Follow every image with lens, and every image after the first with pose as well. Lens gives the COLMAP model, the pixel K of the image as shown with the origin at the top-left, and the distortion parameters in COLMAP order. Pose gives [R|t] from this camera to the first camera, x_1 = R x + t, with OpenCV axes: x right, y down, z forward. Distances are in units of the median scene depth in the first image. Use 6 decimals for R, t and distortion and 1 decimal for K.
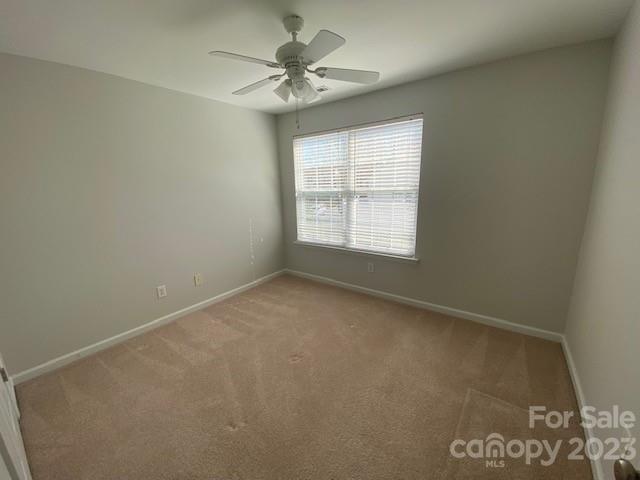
lens RADIAL K [[258.2, 0, 316.8], [0, 258.2, 241.0], [0, 0, 1]] dist [0.025392, -0.021101]
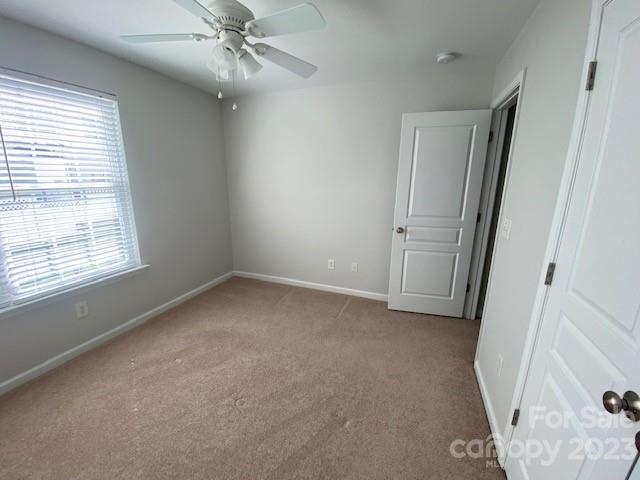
lens RADIAL K [[258.2, 0, 316.8], [0, 258.2, 241.0], [0, 0, 1]] dist [0.025392, -0.021101]
pose [[-0.246204, -0.209177, 0.946377, -0.629687], [0.212777, 0.940947, 0.263332, -0.125609], [-0.945574, 0.266201, -0.187157, 0.656680]]
